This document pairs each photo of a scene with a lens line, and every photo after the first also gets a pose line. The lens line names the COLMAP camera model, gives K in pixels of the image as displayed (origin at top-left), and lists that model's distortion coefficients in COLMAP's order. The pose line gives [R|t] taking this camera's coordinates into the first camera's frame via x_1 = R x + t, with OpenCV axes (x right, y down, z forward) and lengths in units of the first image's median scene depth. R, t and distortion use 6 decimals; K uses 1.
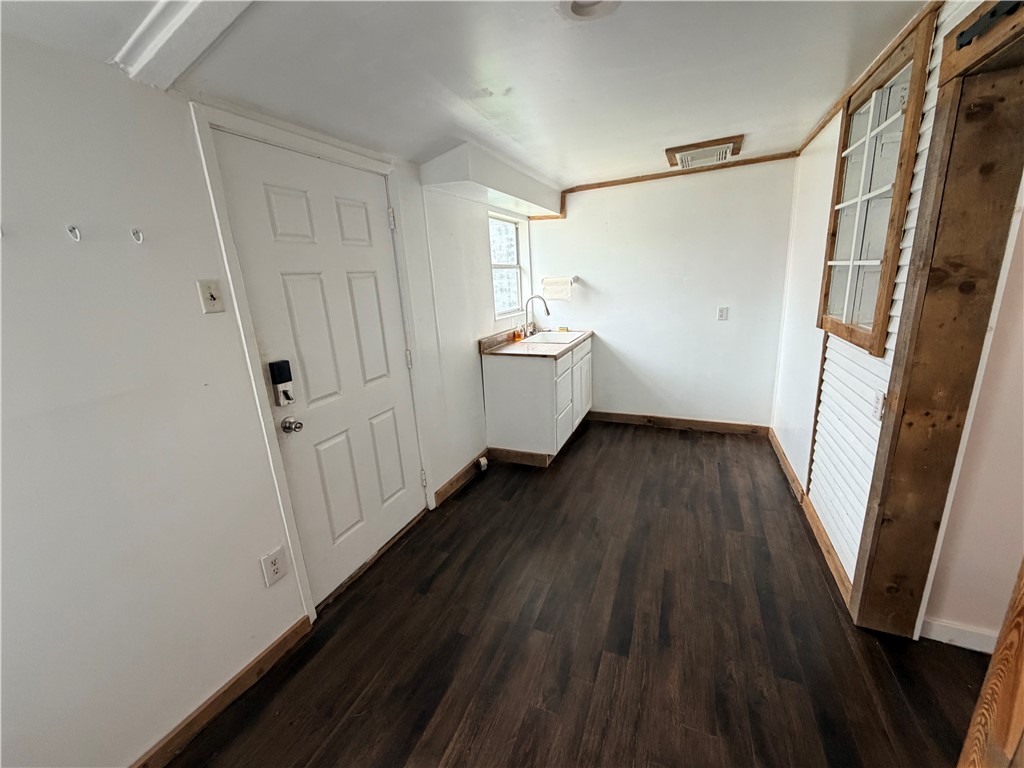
lens RADIAL K [[408.0, 0, 511.1], [0, 408.0, 383.9], [0, 0, 1]] dist [-0.000713, -0.000143]
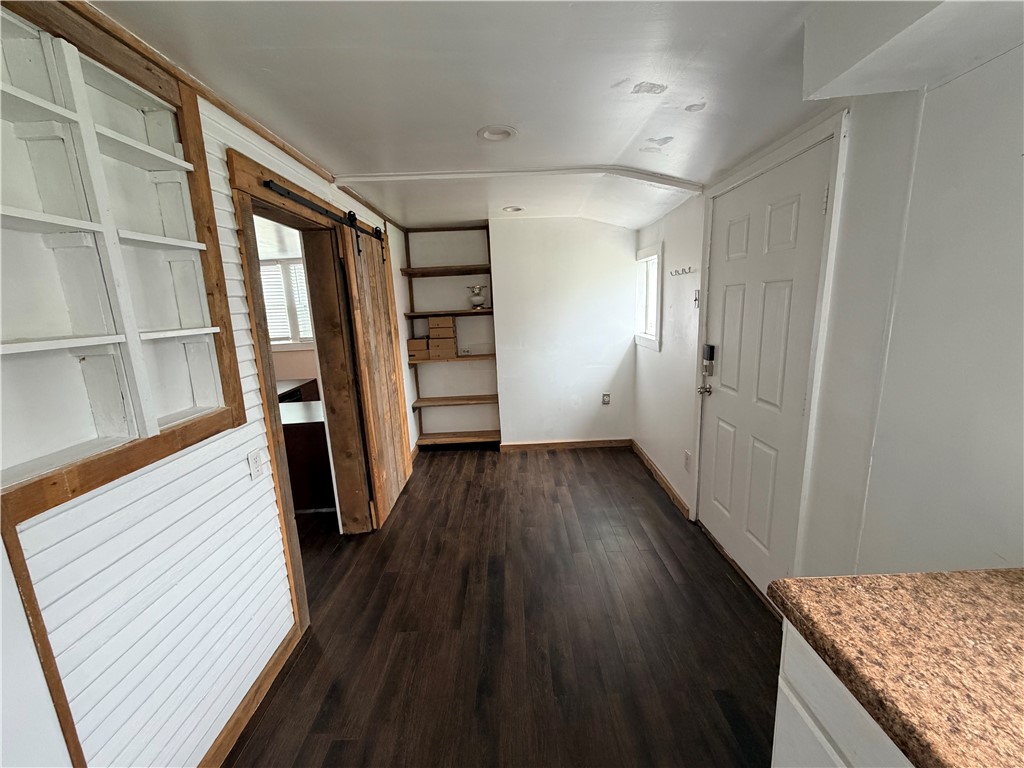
lens RADIAL K [[408.0, 0, 511.1], [0, 408.0, 383.9], [0, 0, 1]] dist [-0.000713, -0.000143]
pose [[-0.914888, 0.169984, -0.366177, 0.593364], [-0.008910, 0.898312, 0.439268, -0.524523], [0.403609, 0.405144, -0.820340, 1.817416]]
